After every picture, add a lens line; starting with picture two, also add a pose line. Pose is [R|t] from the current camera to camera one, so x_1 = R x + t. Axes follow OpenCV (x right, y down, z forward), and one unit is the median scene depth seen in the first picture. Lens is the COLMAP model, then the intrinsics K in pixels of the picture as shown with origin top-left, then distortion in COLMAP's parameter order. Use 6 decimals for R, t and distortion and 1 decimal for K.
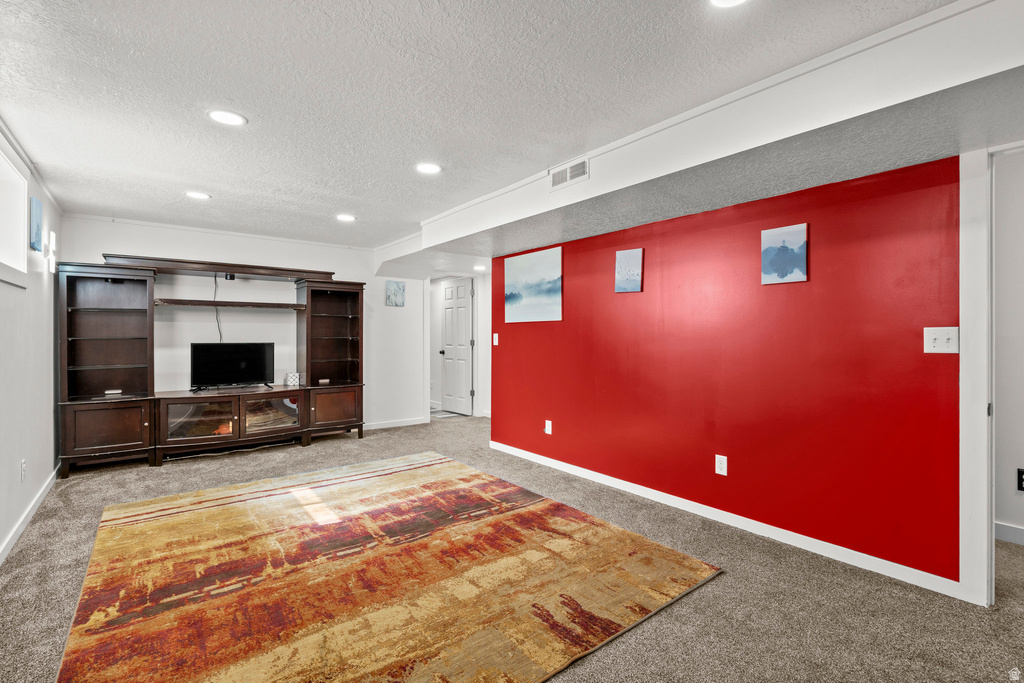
lens RADIAL K [[466.3, 0, 509.5], [0, 466.3, 339.4], [0, 0, 1]] dist [-0.004465, 0.001474]
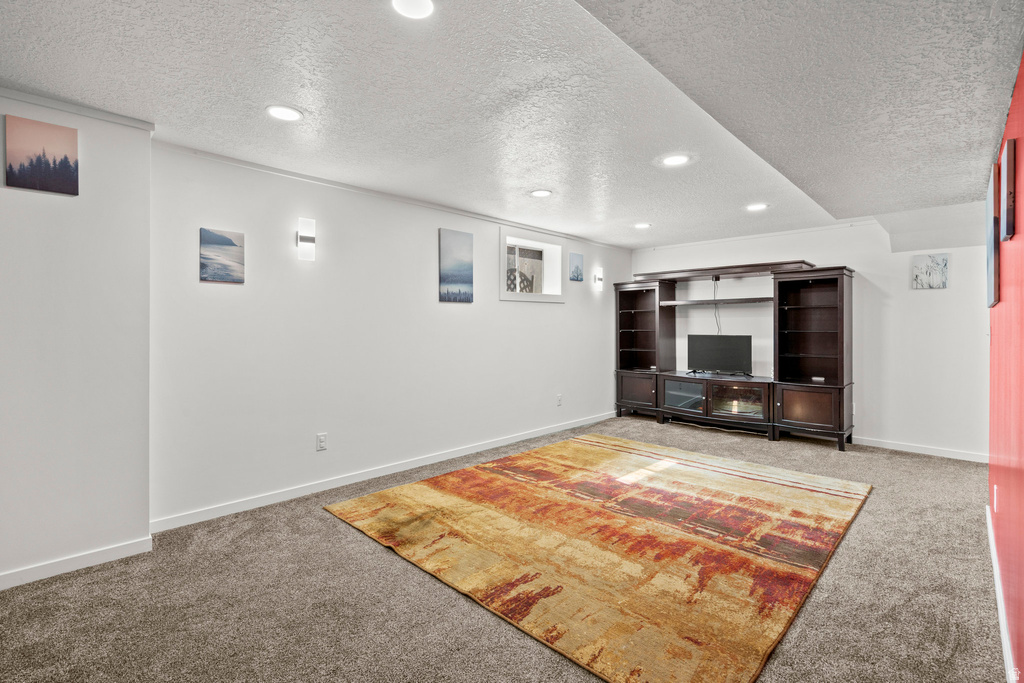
lens RADIAL K [[466.3, 0, 518.7], [0, 466.3, 332.2], [0, 0, 1]] dist [-0.004465, 0.001474]
pose [[0.151989, 0.008775, -0.988343, 0.784343], [-0.009412, 0.999928, 0.007431, -0.005690], [0.988337, 0.008173, 0.152061, 0.542248]]
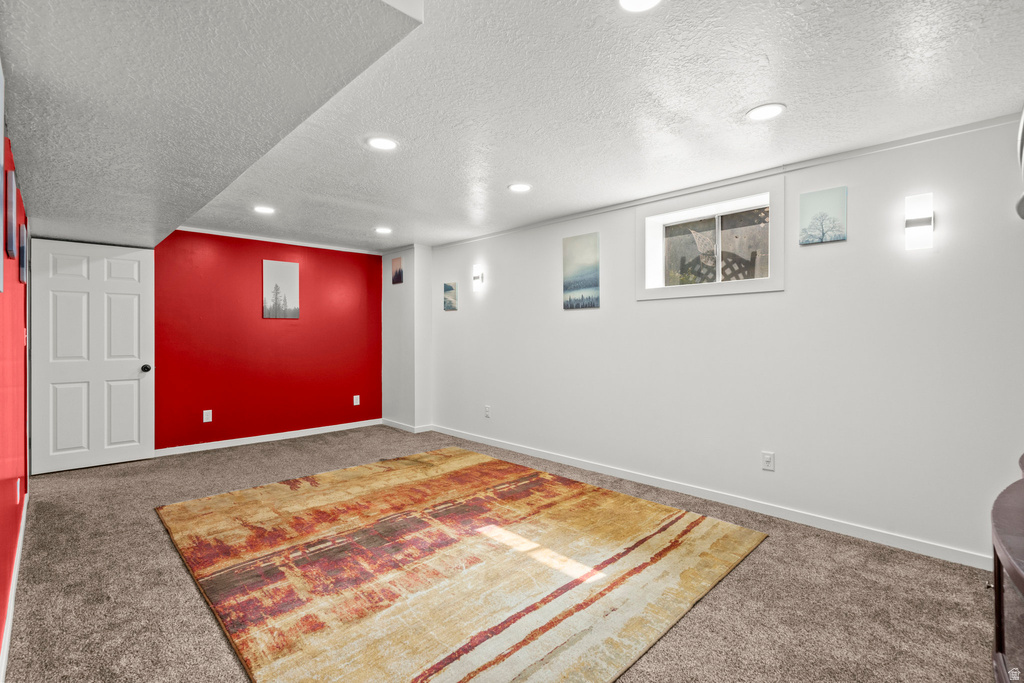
lens RADIAL K [[466.3, 0, 510.7], [0, 466.3, 338.2], [0, 0, 1]] dist [-0.004465, 0.001474]
pose [[-0.992118, -0.003917, -0.125242, -0.315677], [-0.005875, 0.999866, 0.015263, -0.017411], [0.125166, 0.015878, -0.992009, 1.972914]]
